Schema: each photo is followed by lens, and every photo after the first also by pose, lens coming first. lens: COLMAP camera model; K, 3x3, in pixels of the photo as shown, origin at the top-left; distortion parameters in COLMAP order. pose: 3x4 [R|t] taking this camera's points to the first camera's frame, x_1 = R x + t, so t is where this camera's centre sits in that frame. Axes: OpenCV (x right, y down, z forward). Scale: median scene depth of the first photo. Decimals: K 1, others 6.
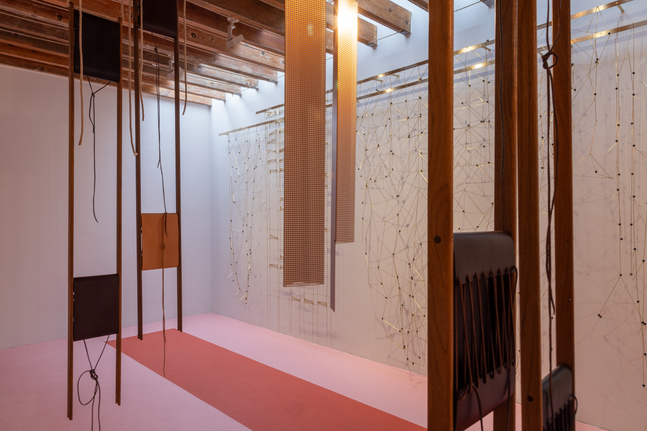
lens RADIAL K [[441.1, 0, 324.3], [0, 441.1, 218.5], [0, 0, 1]] dist [-0.010551, 0.012214]
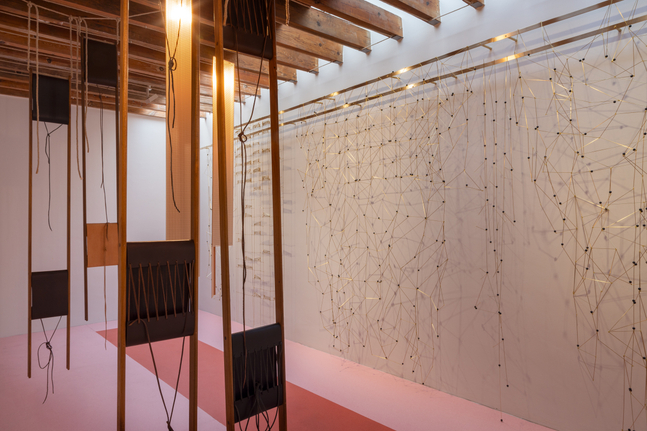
lens RADIAL K [[461.2, 0, 324.0], [0, 461.2, 215.9], [0, 0, 1]] dist [0.041228, -0.019652]
pose [[0.997382, -0.006234, -0.072045, 0.325198], [0.005681, 0.999953, -0.007878, -0.016670], [0.072091, 0.007448, 0.997370, -0.279409]]
